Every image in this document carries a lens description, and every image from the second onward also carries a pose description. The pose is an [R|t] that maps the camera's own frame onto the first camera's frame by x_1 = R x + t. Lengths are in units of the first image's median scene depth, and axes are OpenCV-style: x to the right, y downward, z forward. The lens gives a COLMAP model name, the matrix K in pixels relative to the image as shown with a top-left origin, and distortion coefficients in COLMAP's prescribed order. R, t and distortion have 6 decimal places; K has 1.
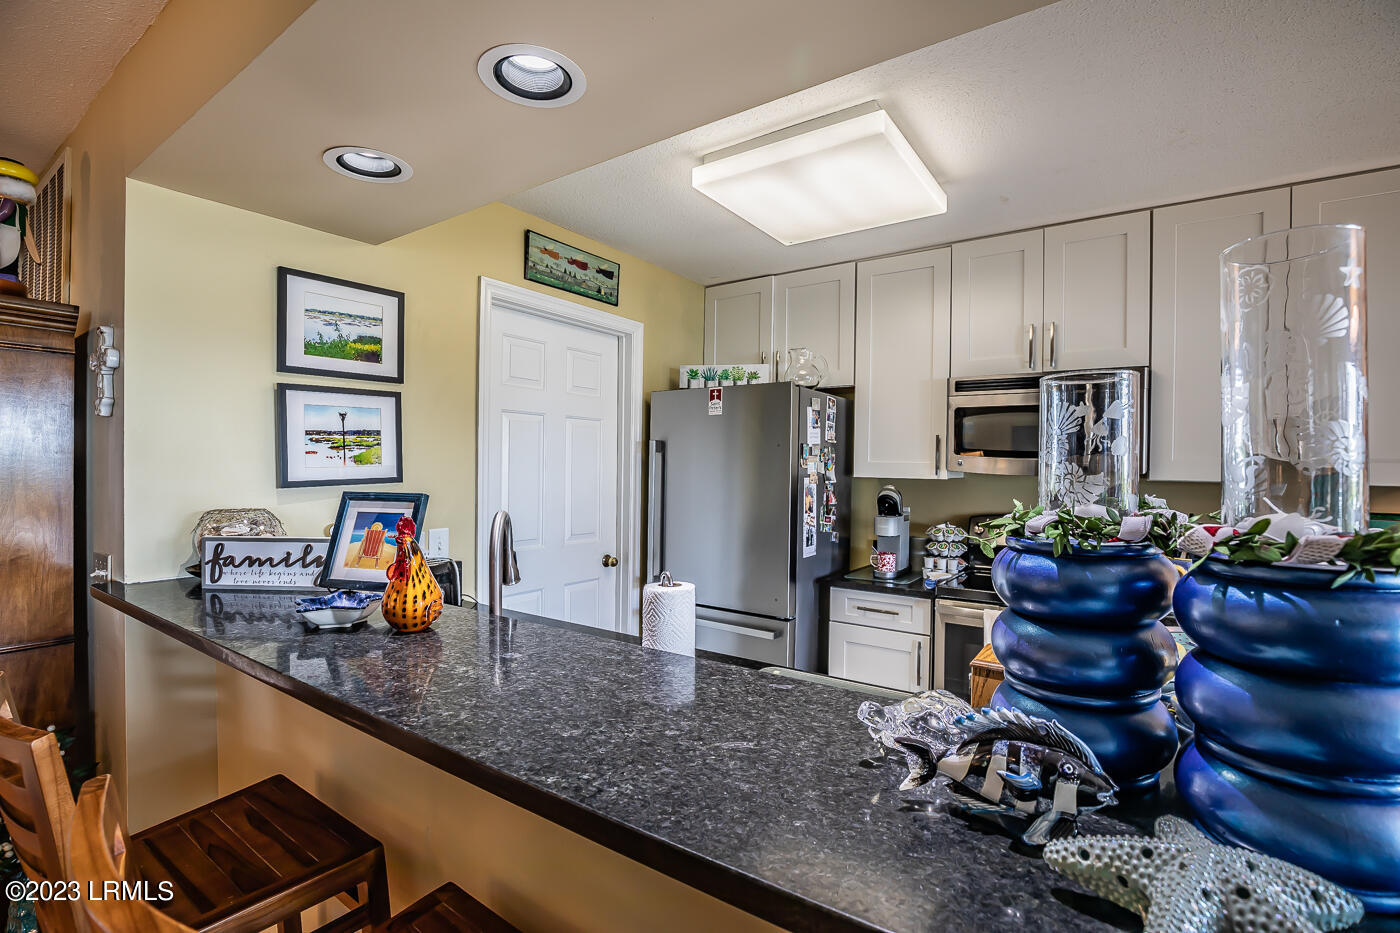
lens RADIAL K [[638.1, 0, 712.8], [0, 638.1, 472.4], [0, 0, 1]] dist [-0.034087, 0.005037]
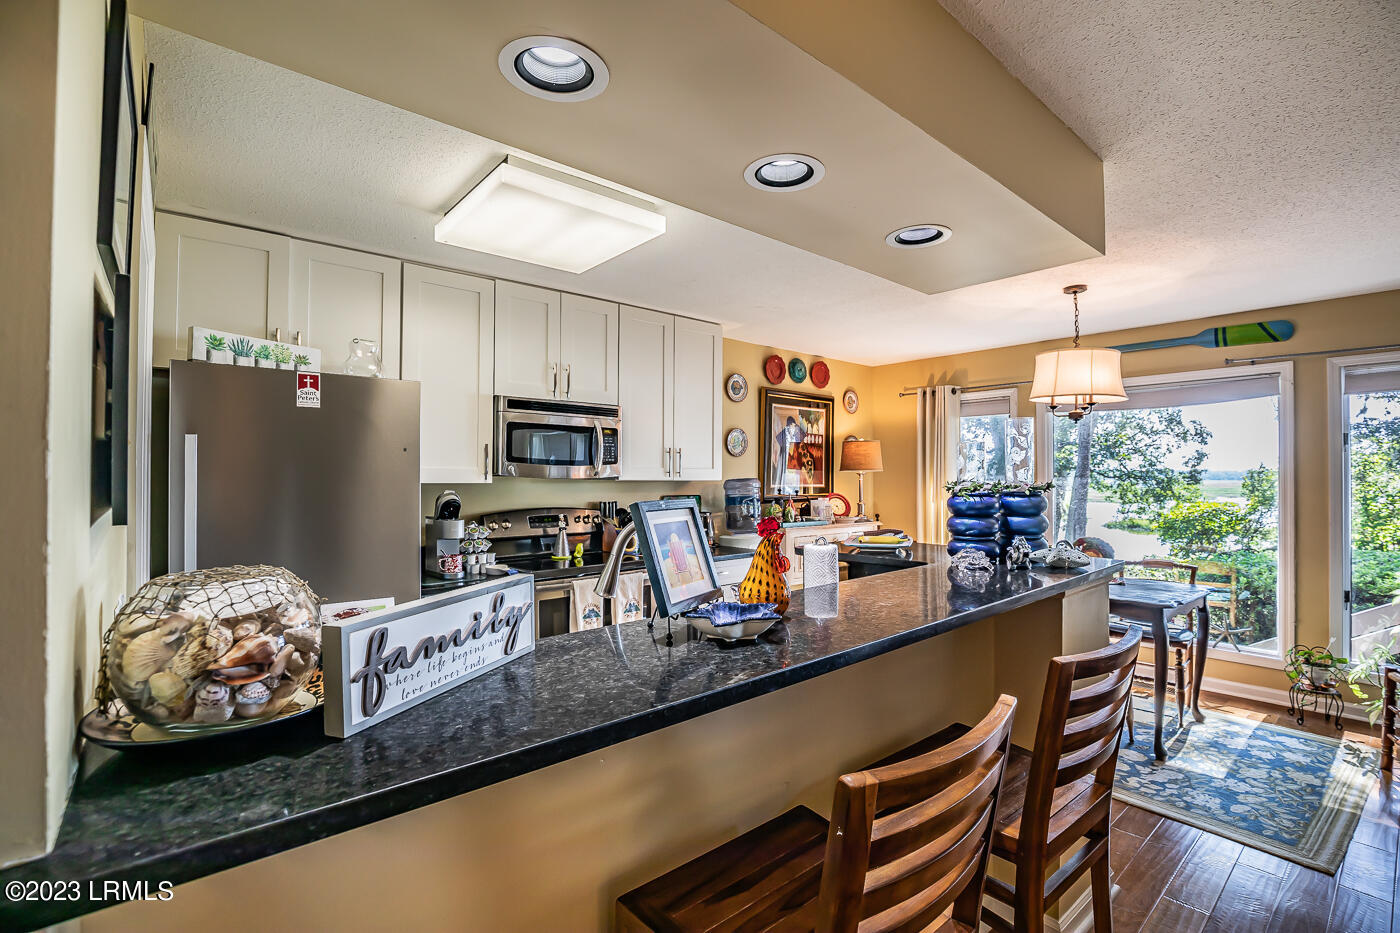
lens RADIAL K [[638.1, 0, 712.8], [0, 638.1, 472.4], [0, 0, 1]] dist [-0.034087, 0.005037]
pose [[0.246222, -0.003486, 0.969207, -0.661376], [0.012104, 0.999927, 0.000522, -0.004072], [-0.969138, 0.011602, 0.246246, 0.342240]]
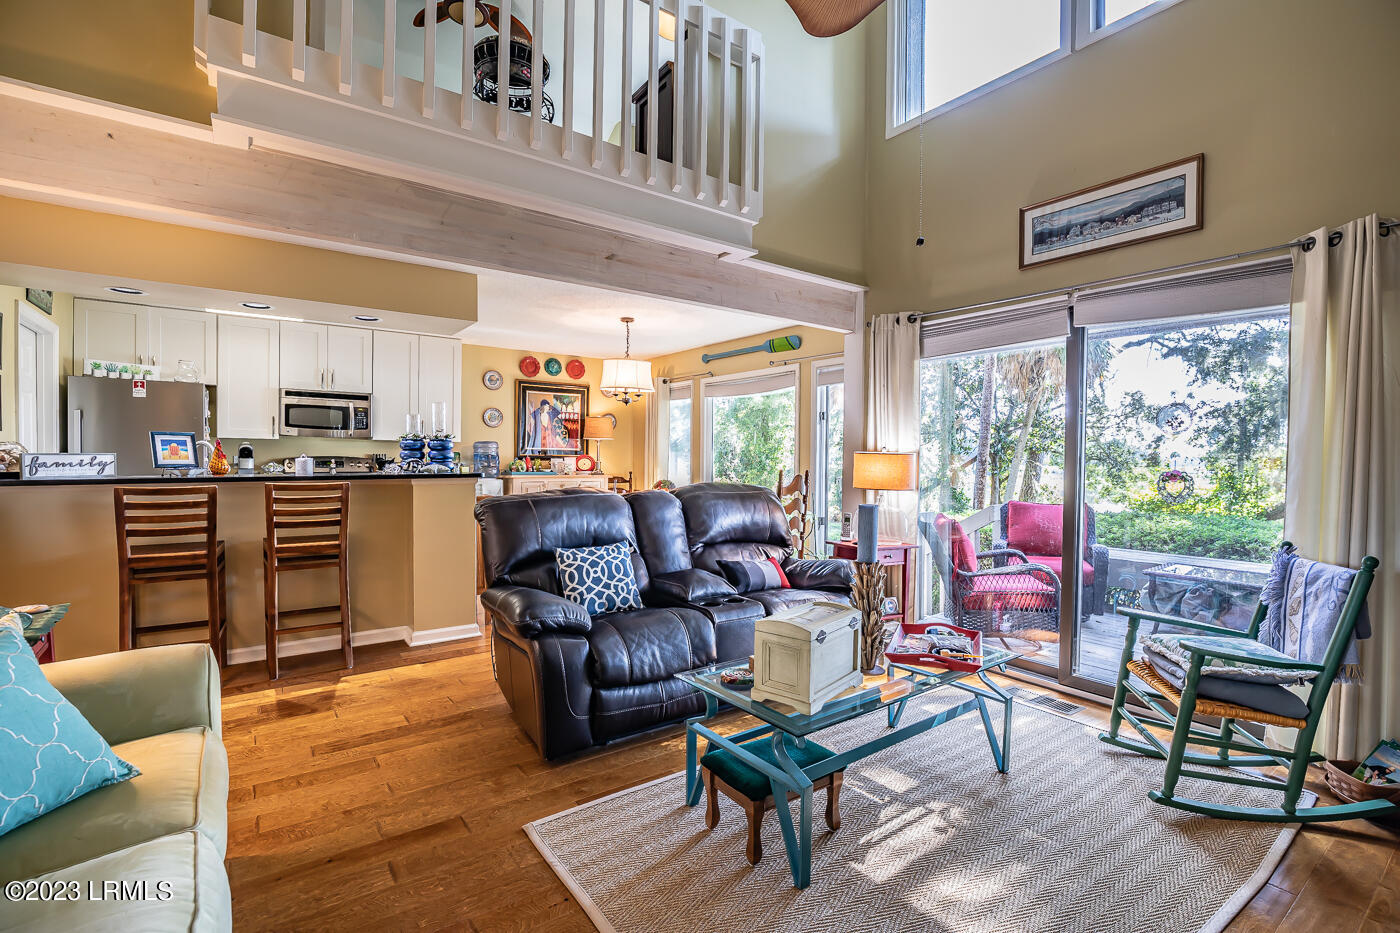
lens RADIAL K [[639.8, 0, 707.4], [0, 639.8, 477.7], [0, 0, 1]] dist [-0.029320, 0.001033]
pose [[0.336175, -0.035659, 0.941124, -1.072953], [0.000515, 0.999290, 0.037679, 0.059665], [-0.941800, -0.012183, 0.335954, -0.955442]]
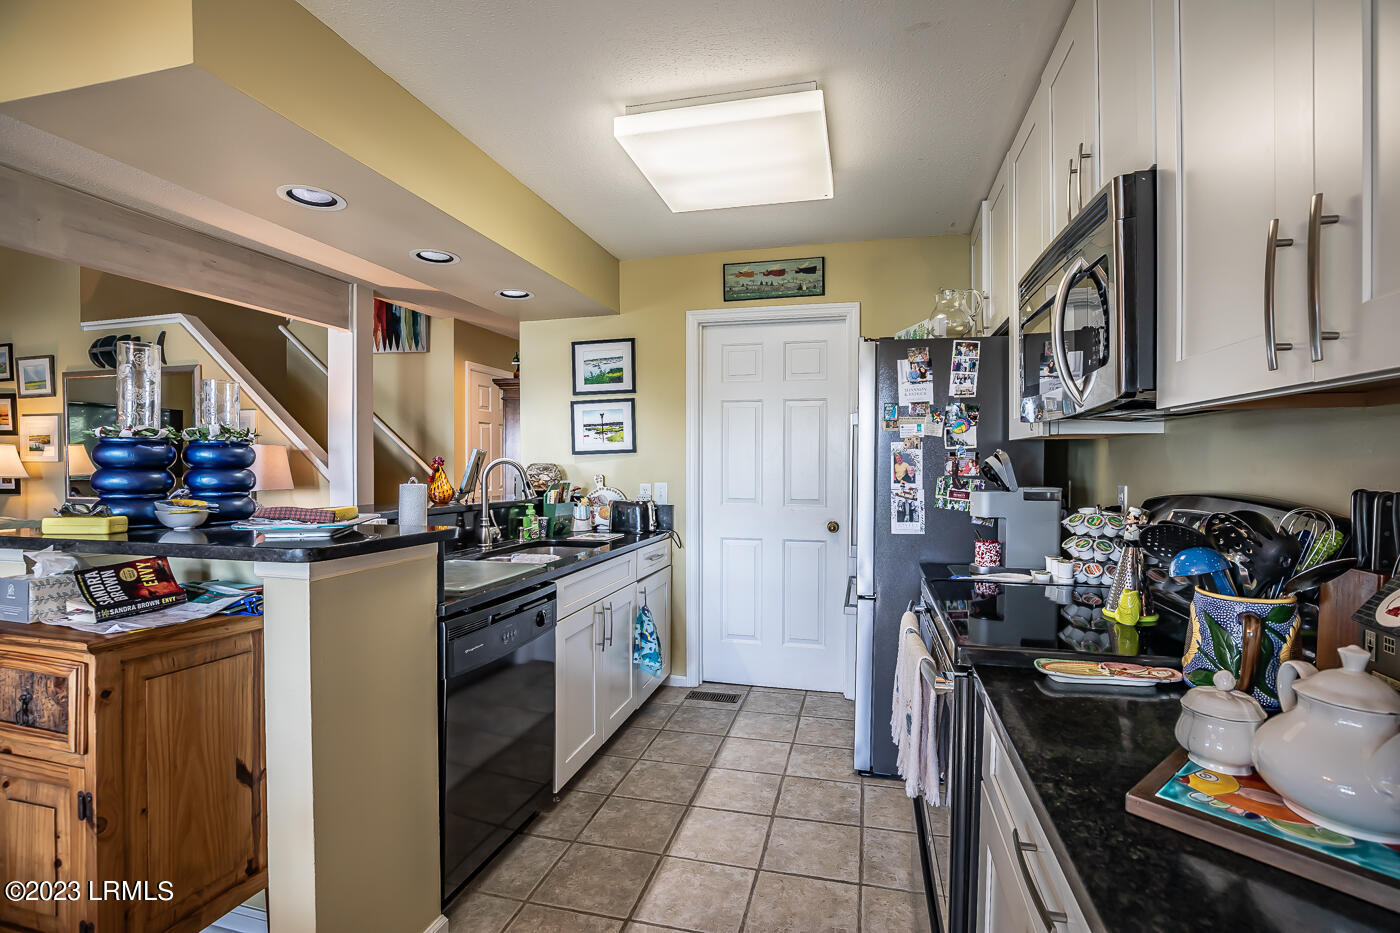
lens RADIAL K [[638.1, 0, 712.8], [0, 638.1, 472.4], [0, 0, 1]] dist [-0.034087, 0.005037]
pose [[0.357212, 0.001658, -0.934022, 0.883622], [-0.005279, 0.999986, -0.000244, 0.052232], [0.934008, 0.005018, 0.357216, 0.464630]]
